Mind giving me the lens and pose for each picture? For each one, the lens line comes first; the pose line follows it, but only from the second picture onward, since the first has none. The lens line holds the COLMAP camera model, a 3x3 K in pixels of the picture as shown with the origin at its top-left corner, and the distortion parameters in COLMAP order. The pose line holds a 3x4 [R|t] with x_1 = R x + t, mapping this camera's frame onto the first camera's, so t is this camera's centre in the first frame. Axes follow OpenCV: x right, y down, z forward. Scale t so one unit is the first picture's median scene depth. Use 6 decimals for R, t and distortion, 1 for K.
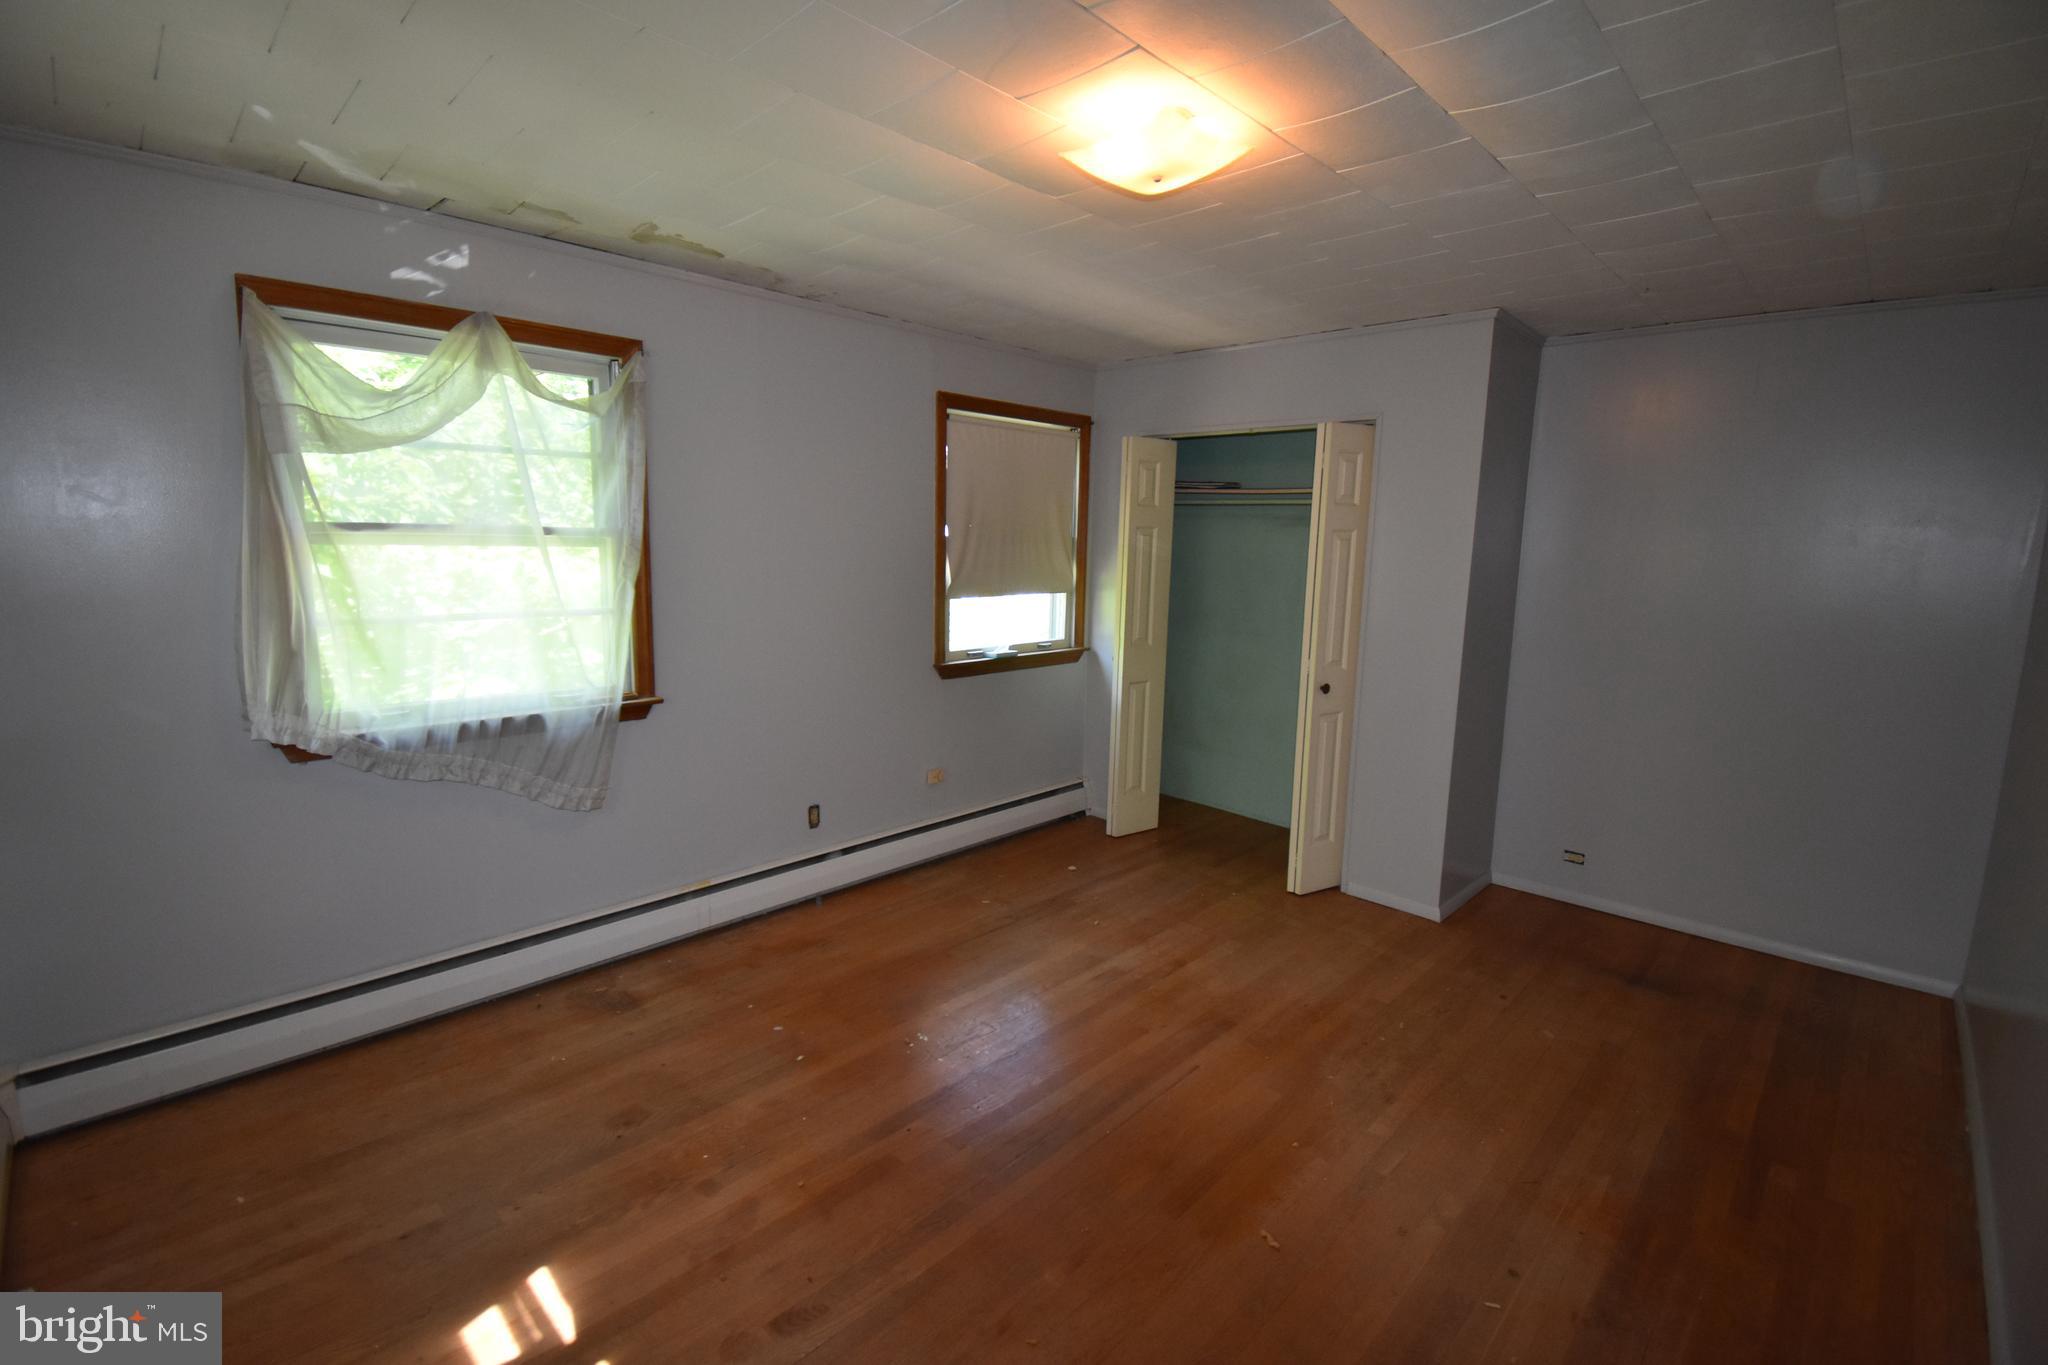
lens RADIAL K [[910.4, 0, 1025.6], [0, 910.4, 678.5], [0, 0, 1]] dist [-0.015599, -0.000668]
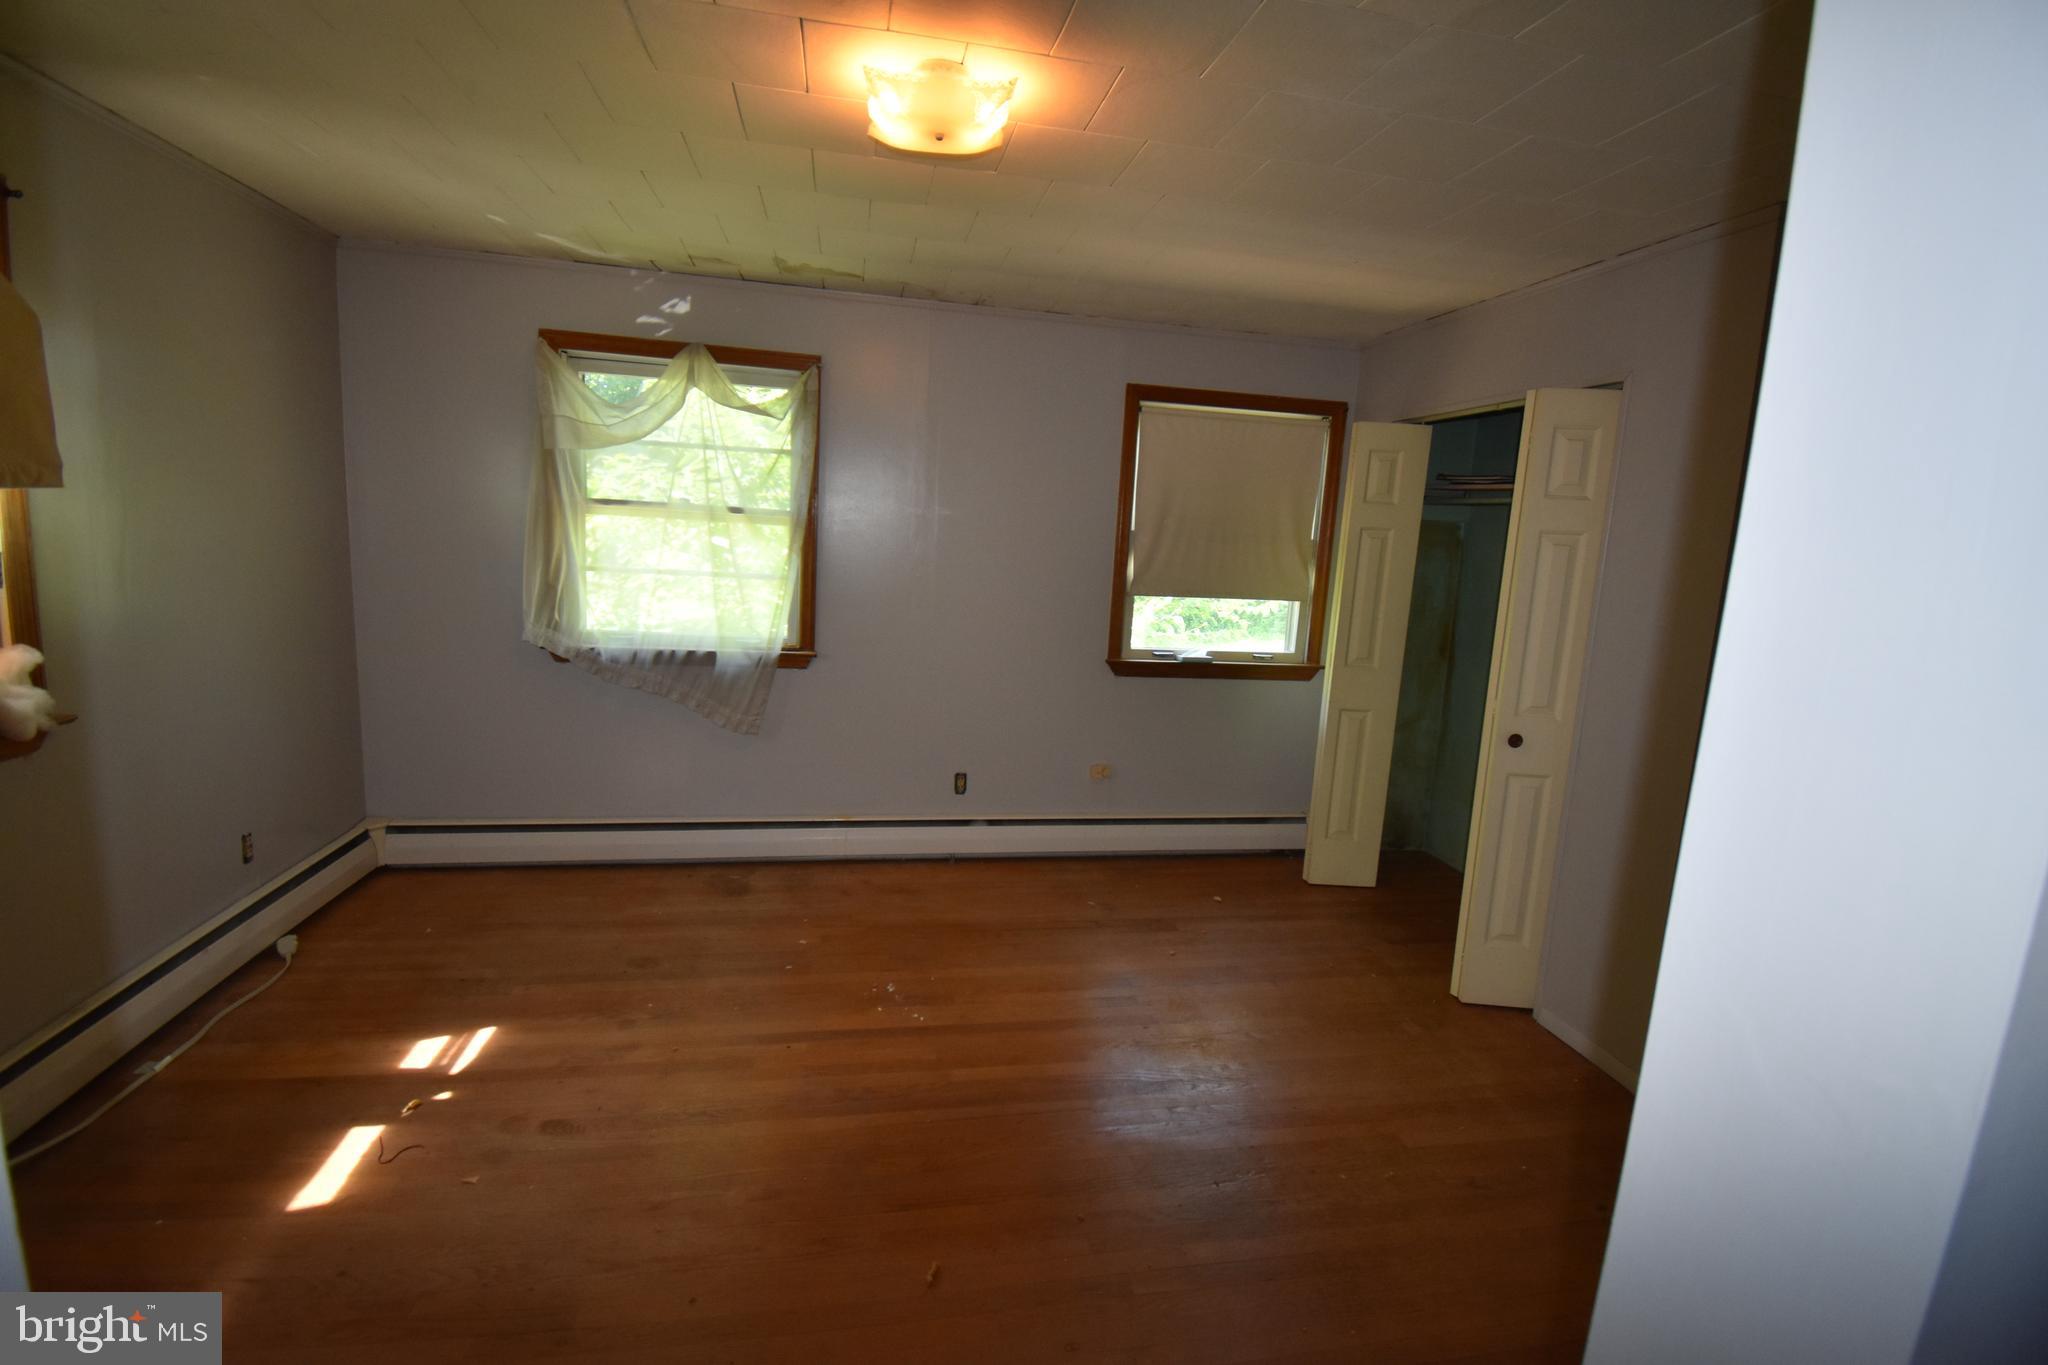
lens RADIAL K [[912.2, 0, 1020.6], [0, 912.2, 679.6], [0, 0, 1]] dist [-0.000543, 0.000088]
pose [[0.813124, 0.115880, -0.570439, 0.550944], [-0.126612, 0.991730, 0.020985, -0.003582], [0.568154, 0.055161, 0.821072, 0.181173]]
